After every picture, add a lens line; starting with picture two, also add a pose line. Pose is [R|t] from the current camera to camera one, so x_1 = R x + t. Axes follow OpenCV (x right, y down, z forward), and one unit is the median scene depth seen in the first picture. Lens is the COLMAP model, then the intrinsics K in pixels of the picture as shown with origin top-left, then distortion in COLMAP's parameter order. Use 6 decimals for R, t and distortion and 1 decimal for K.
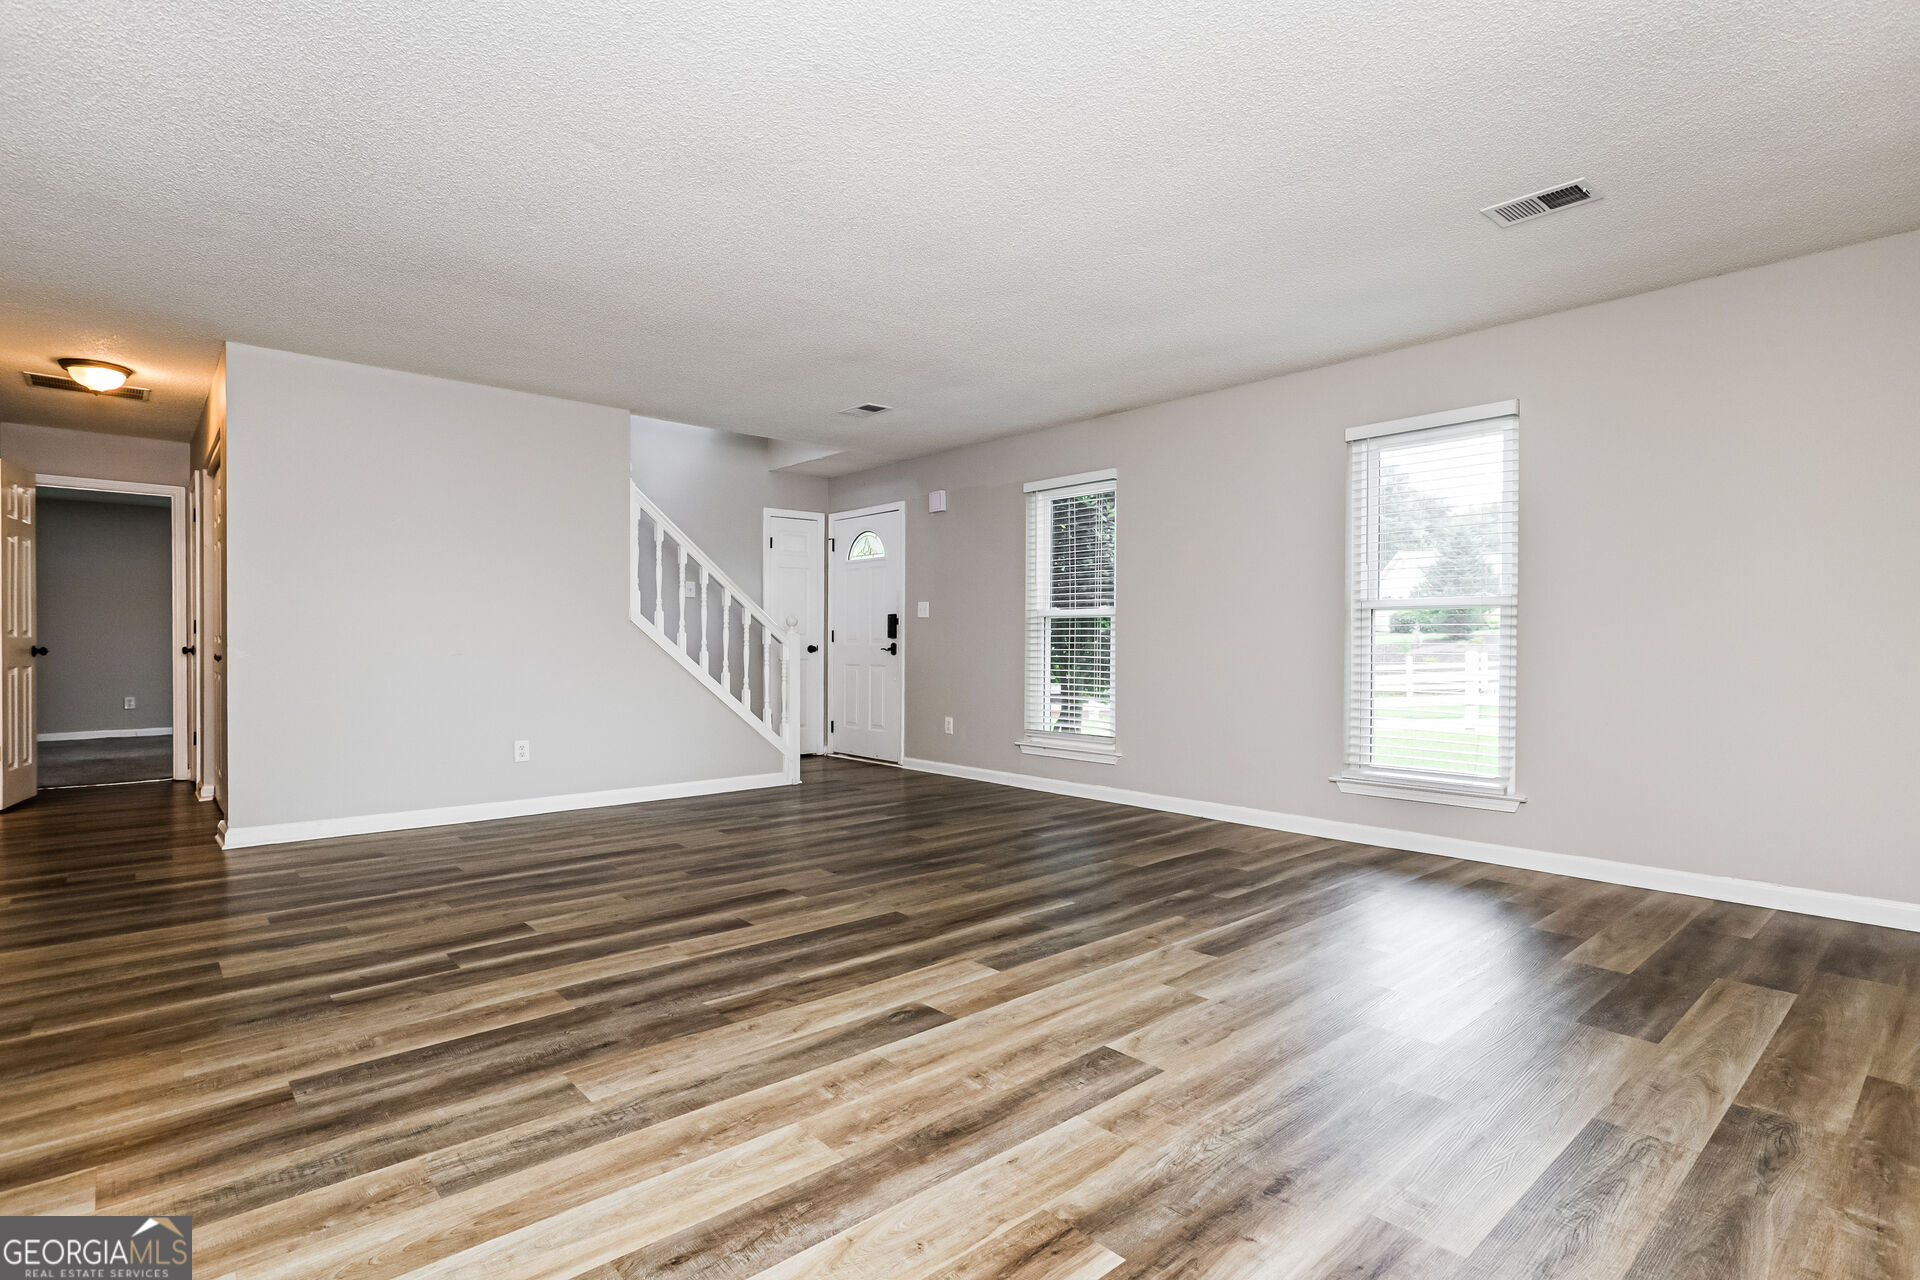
lens RADIAL K [[921.7, 0, 957.0], [0, 921.7, 644.5], [0, 0, 1]] dist [-0.000210, 0.002844]
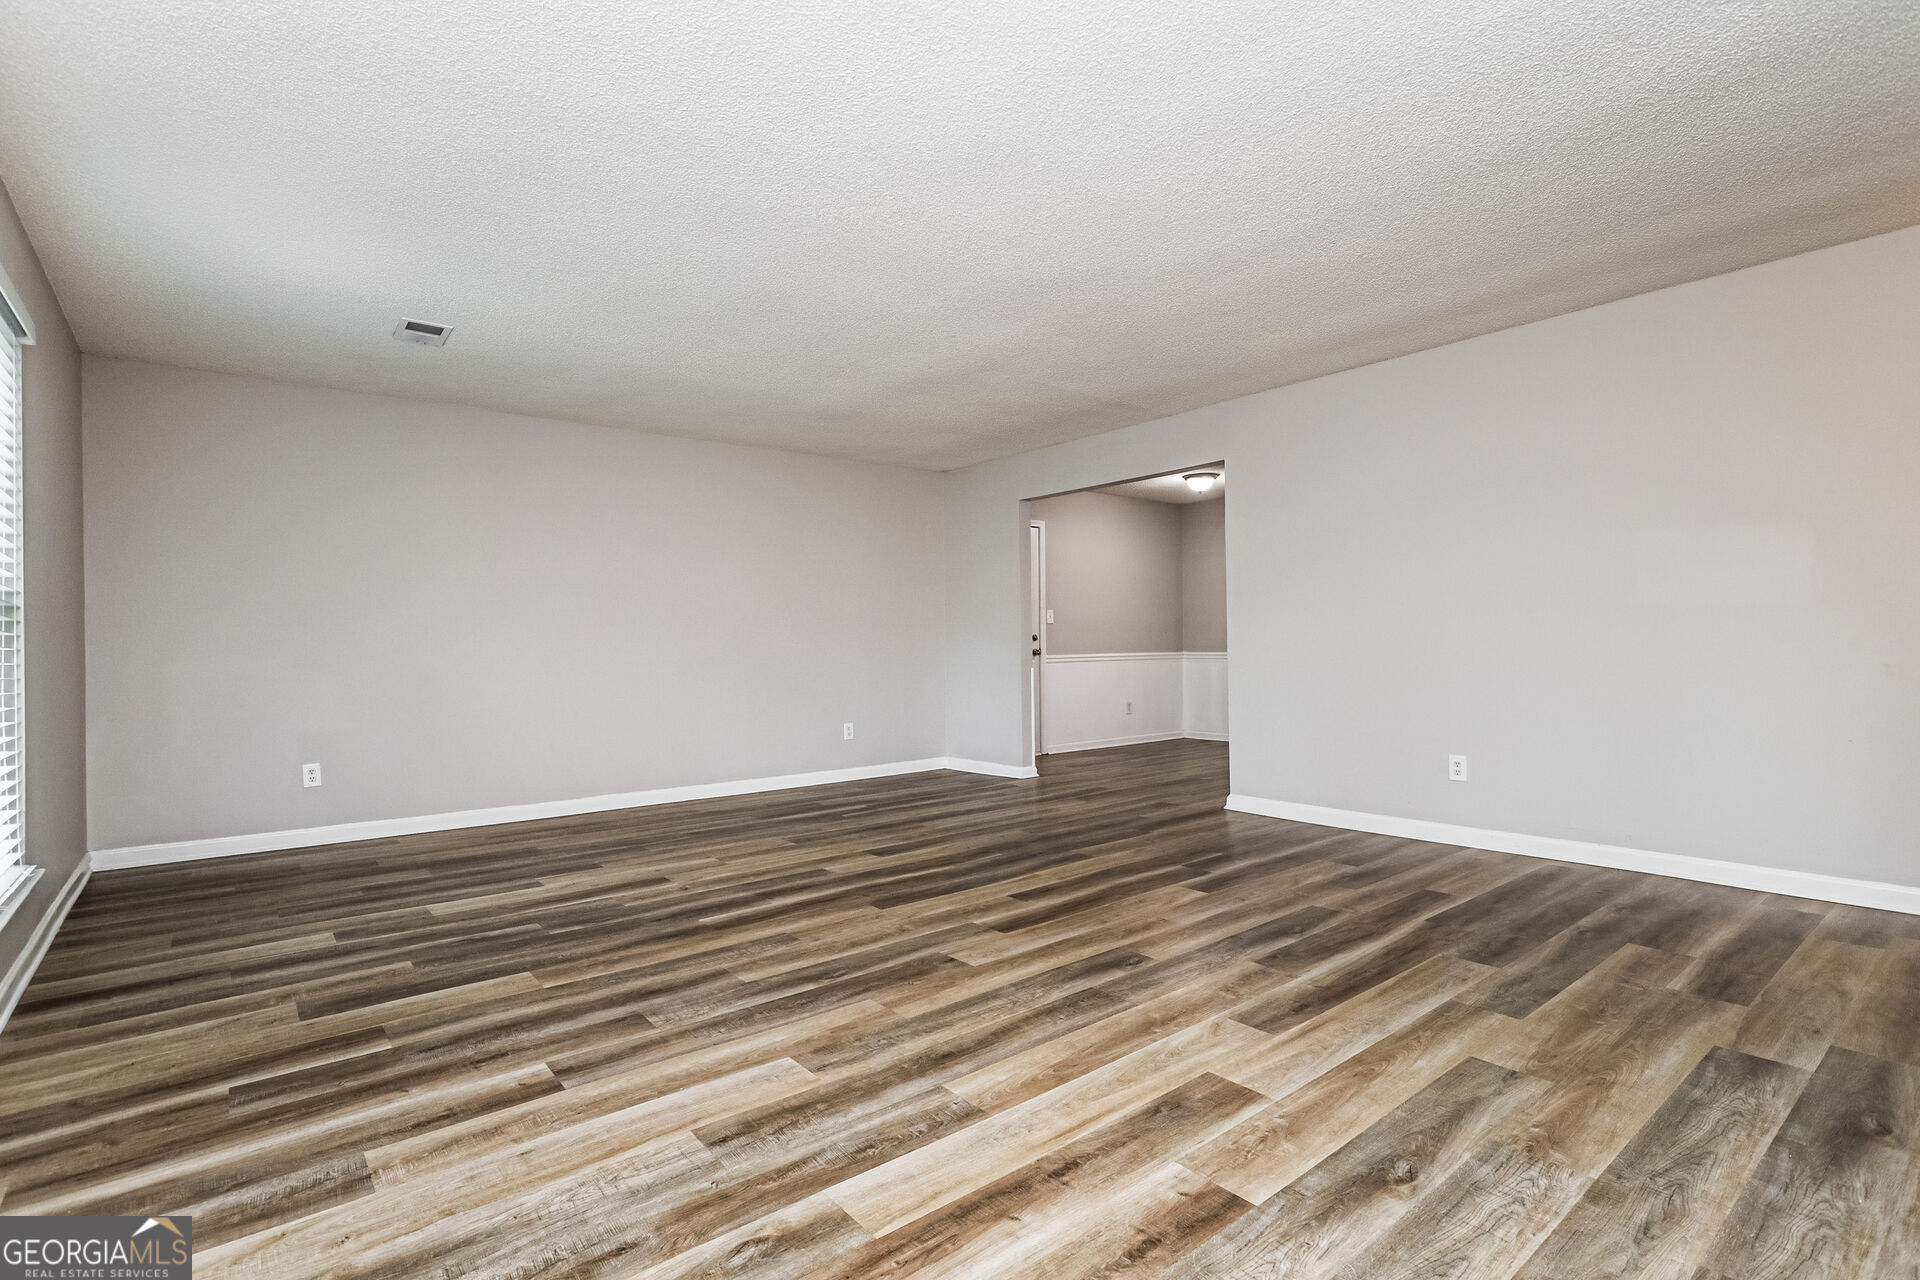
lens RADIAL K [[921.7, 0, 970.2], [0, 921.7, 635.2], [0, 0, 1]] dist [-0.000210, 0.002844]
pose [[-0.999433, 0.011811, 0.031517, -0.197423], [0.011742, 0.999928, -0.002393, -0.018019], [-0.031543, -0.002021, -0.999500, 1.982156]]
